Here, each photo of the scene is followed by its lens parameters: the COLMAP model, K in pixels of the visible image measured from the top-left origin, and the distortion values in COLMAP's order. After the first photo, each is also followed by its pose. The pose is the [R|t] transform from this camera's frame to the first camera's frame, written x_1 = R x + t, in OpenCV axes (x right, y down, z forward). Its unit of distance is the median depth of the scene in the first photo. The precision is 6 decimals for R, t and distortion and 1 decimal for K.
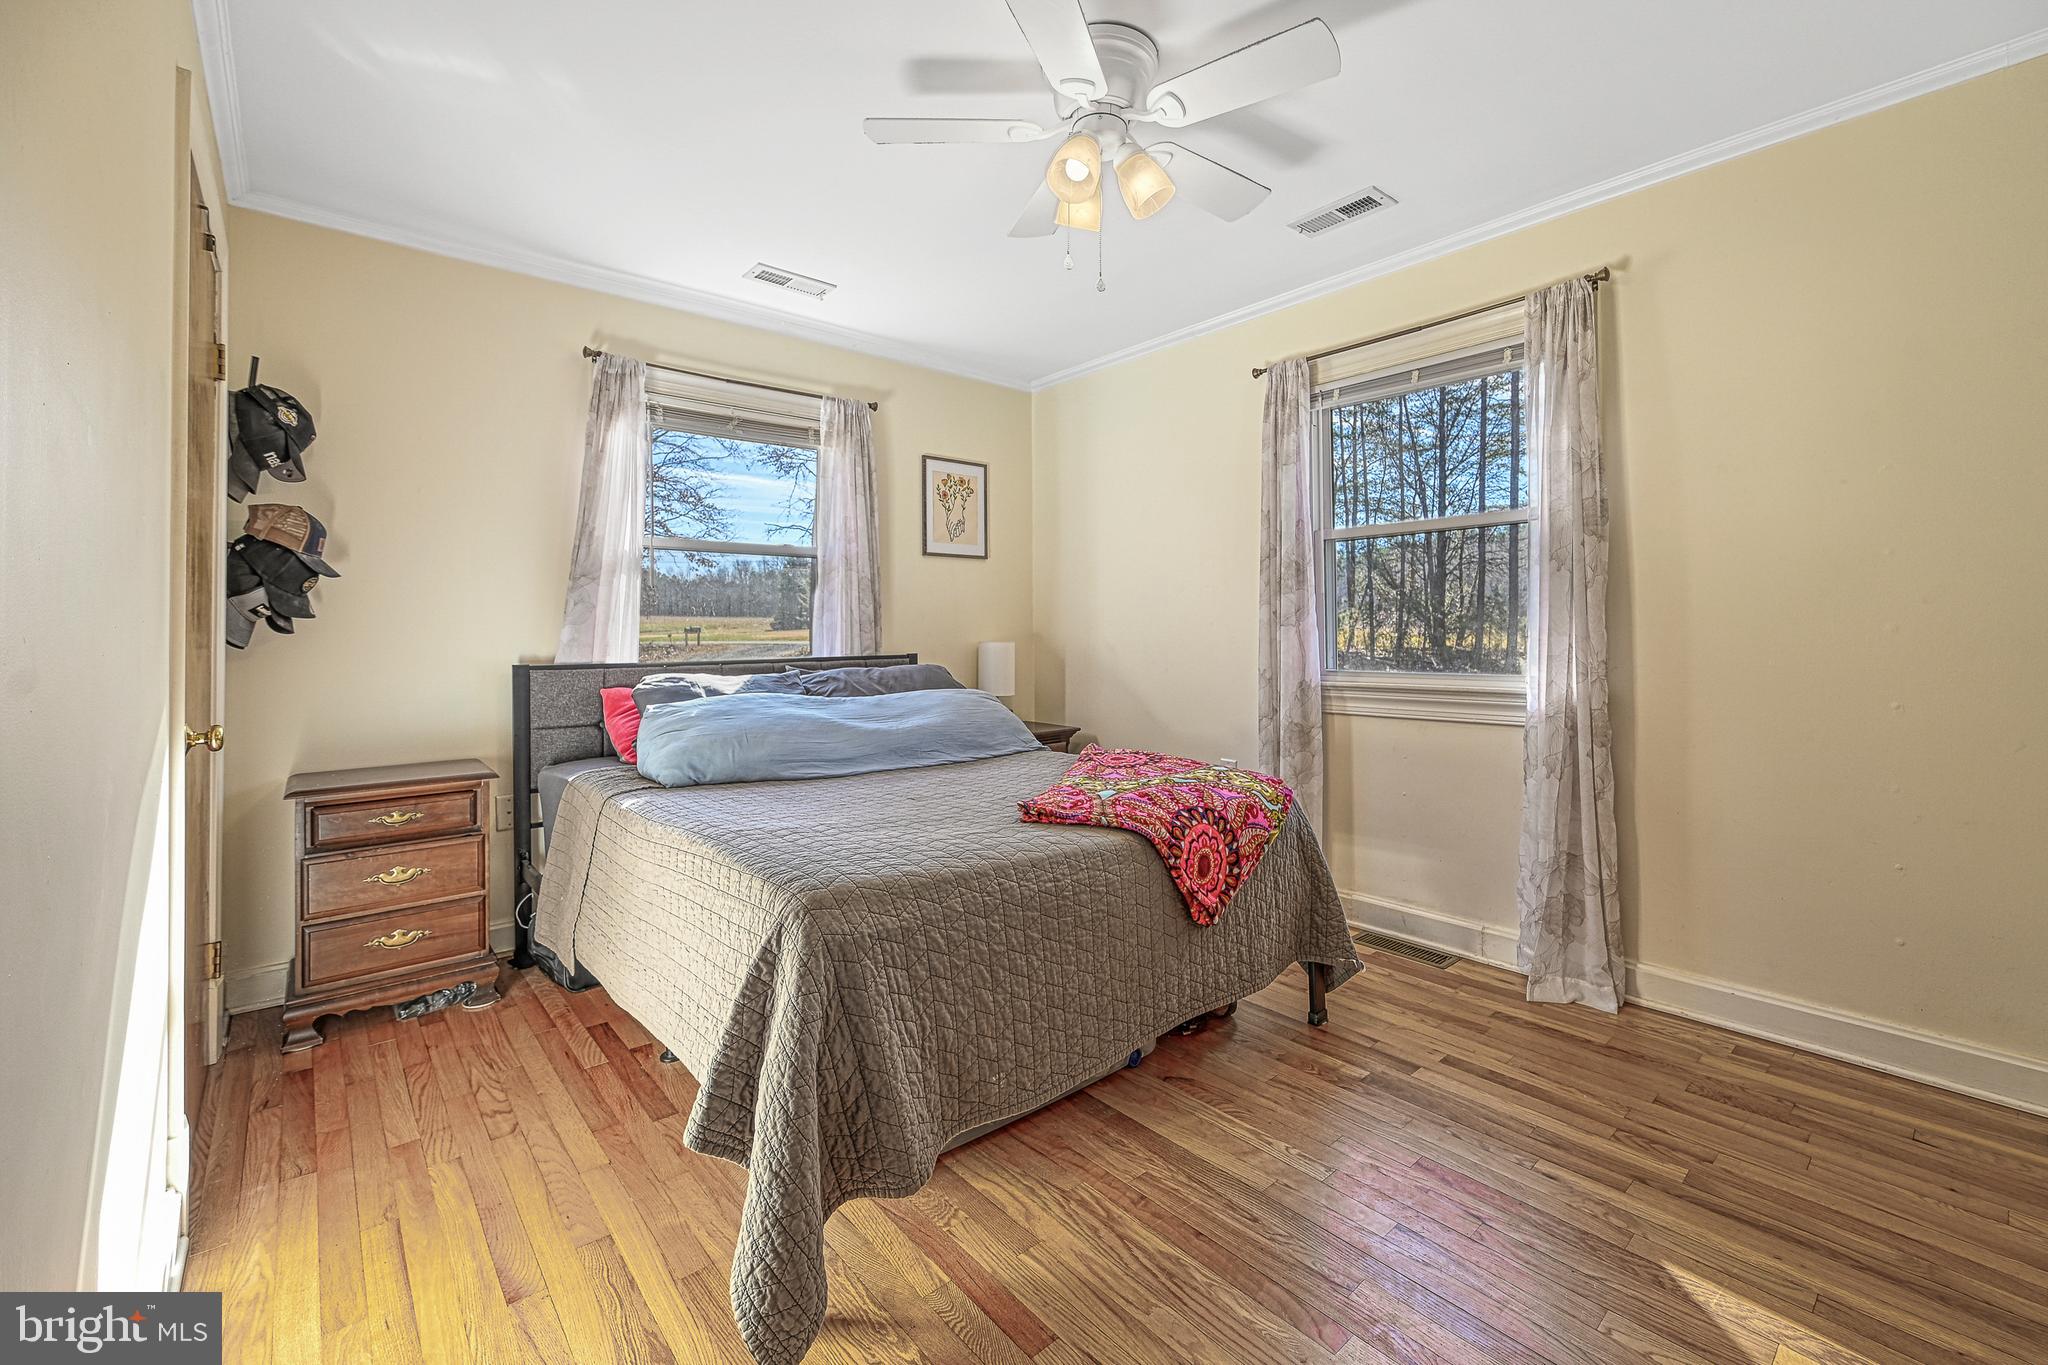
lens RADIAL K [[849.0, 0, 1037.6], [0, 849.0, 659.2], [0, 0, 1]] dist [0.000938, -0.000030]
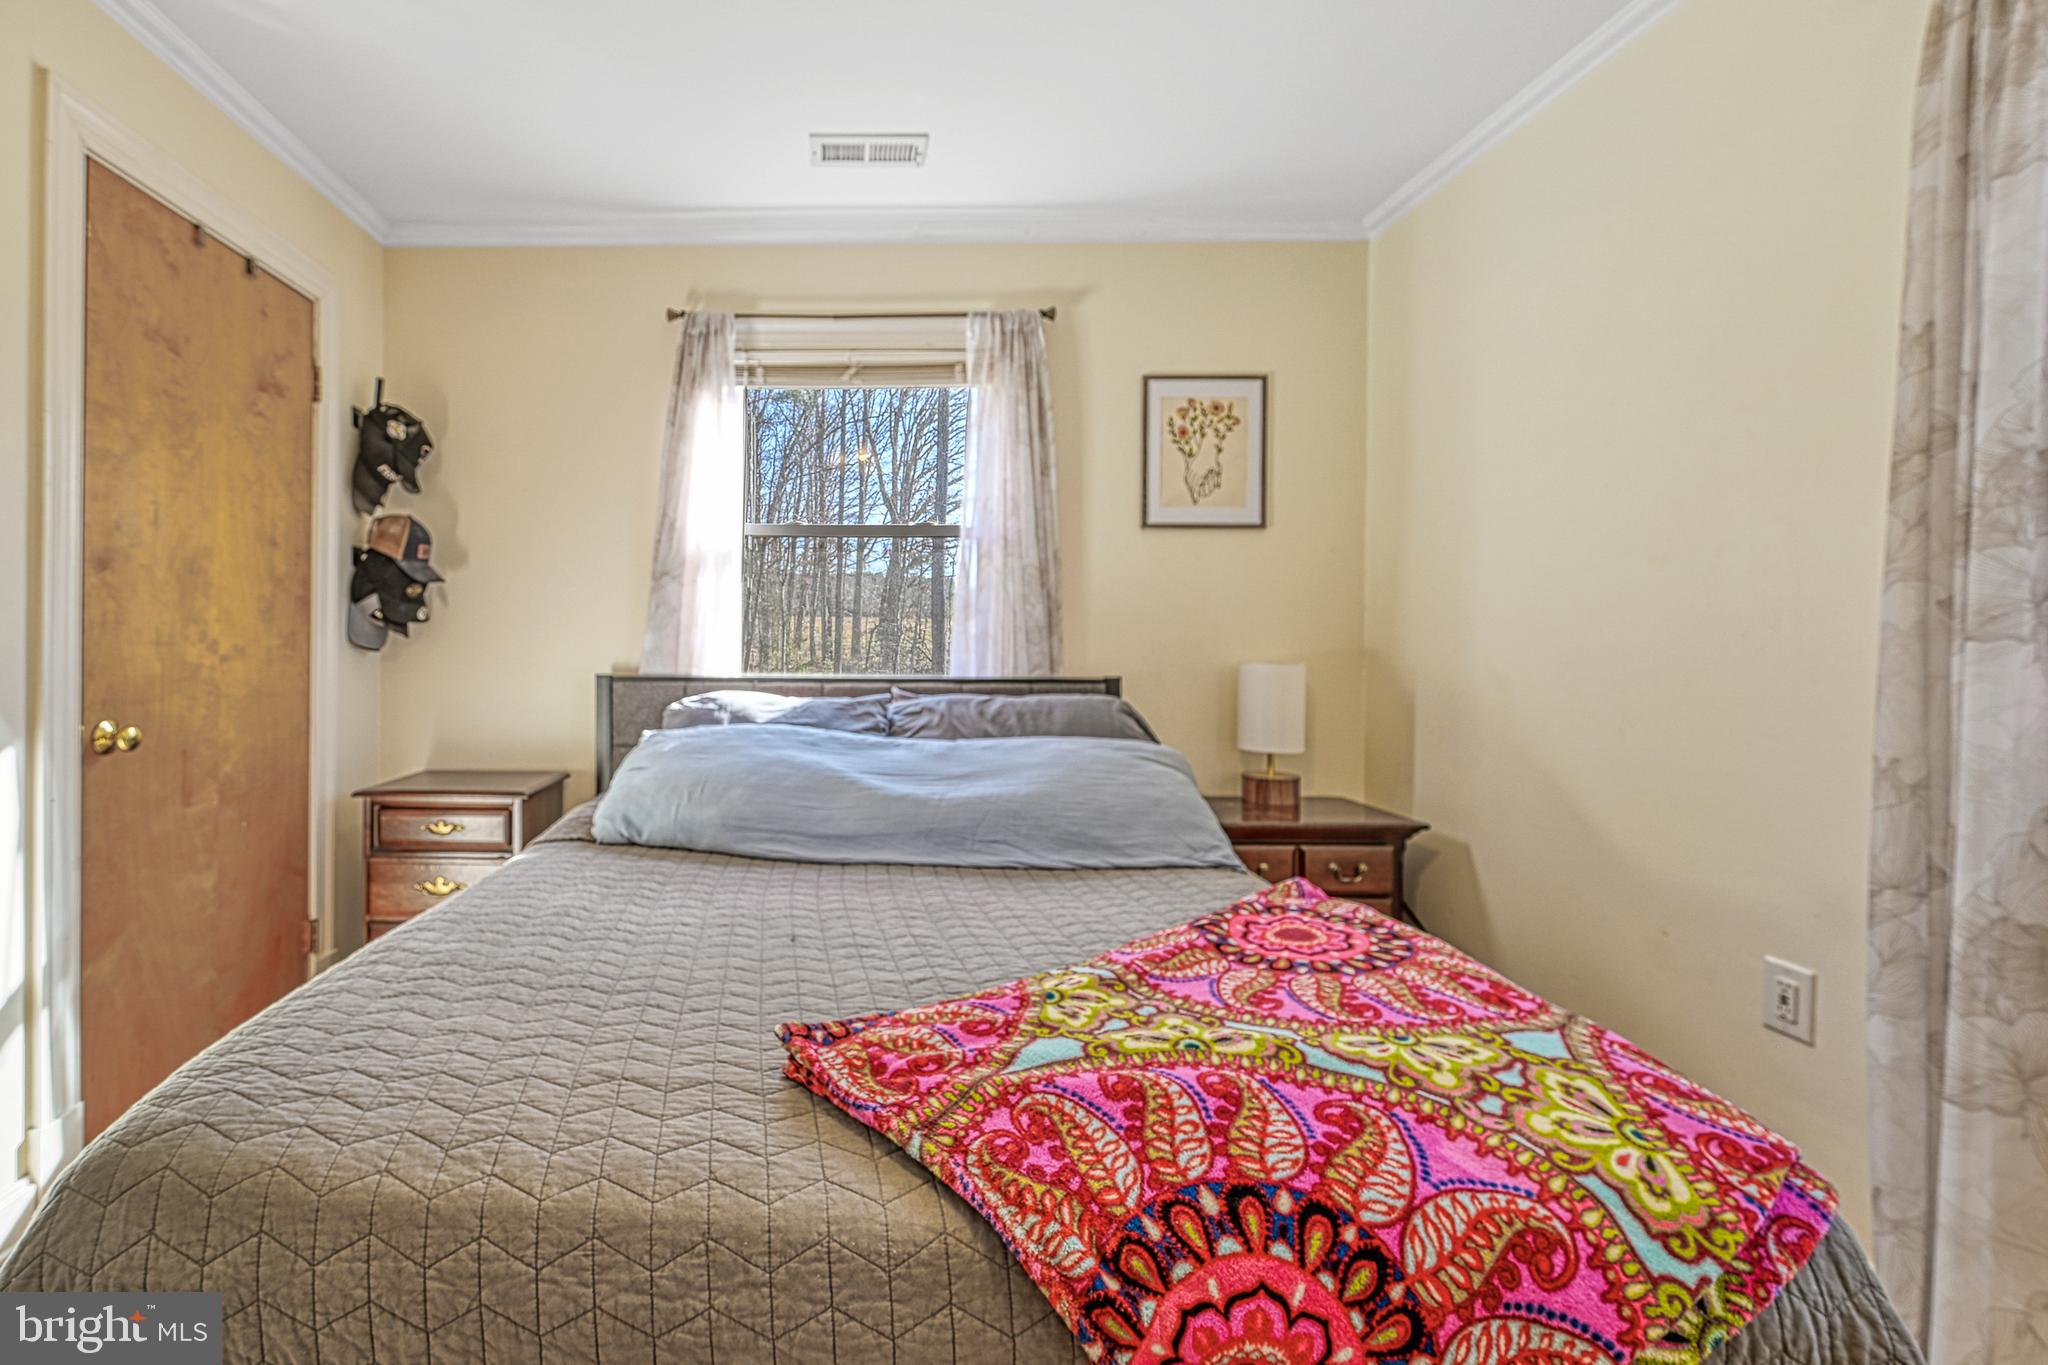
lens RADIAL K [[796.7, 0, 1022.4], [0, 796.7, 666.5], [0, 0, 1]] dist [-0.000140, -0.000538]
pose [[0.738266, 0.030489, -0.673820, 0.254650], [-0.034041, 0.999389, 0.007924, -0.020280], [0.673650, 0.017087, 0.738853, 0.568599]]
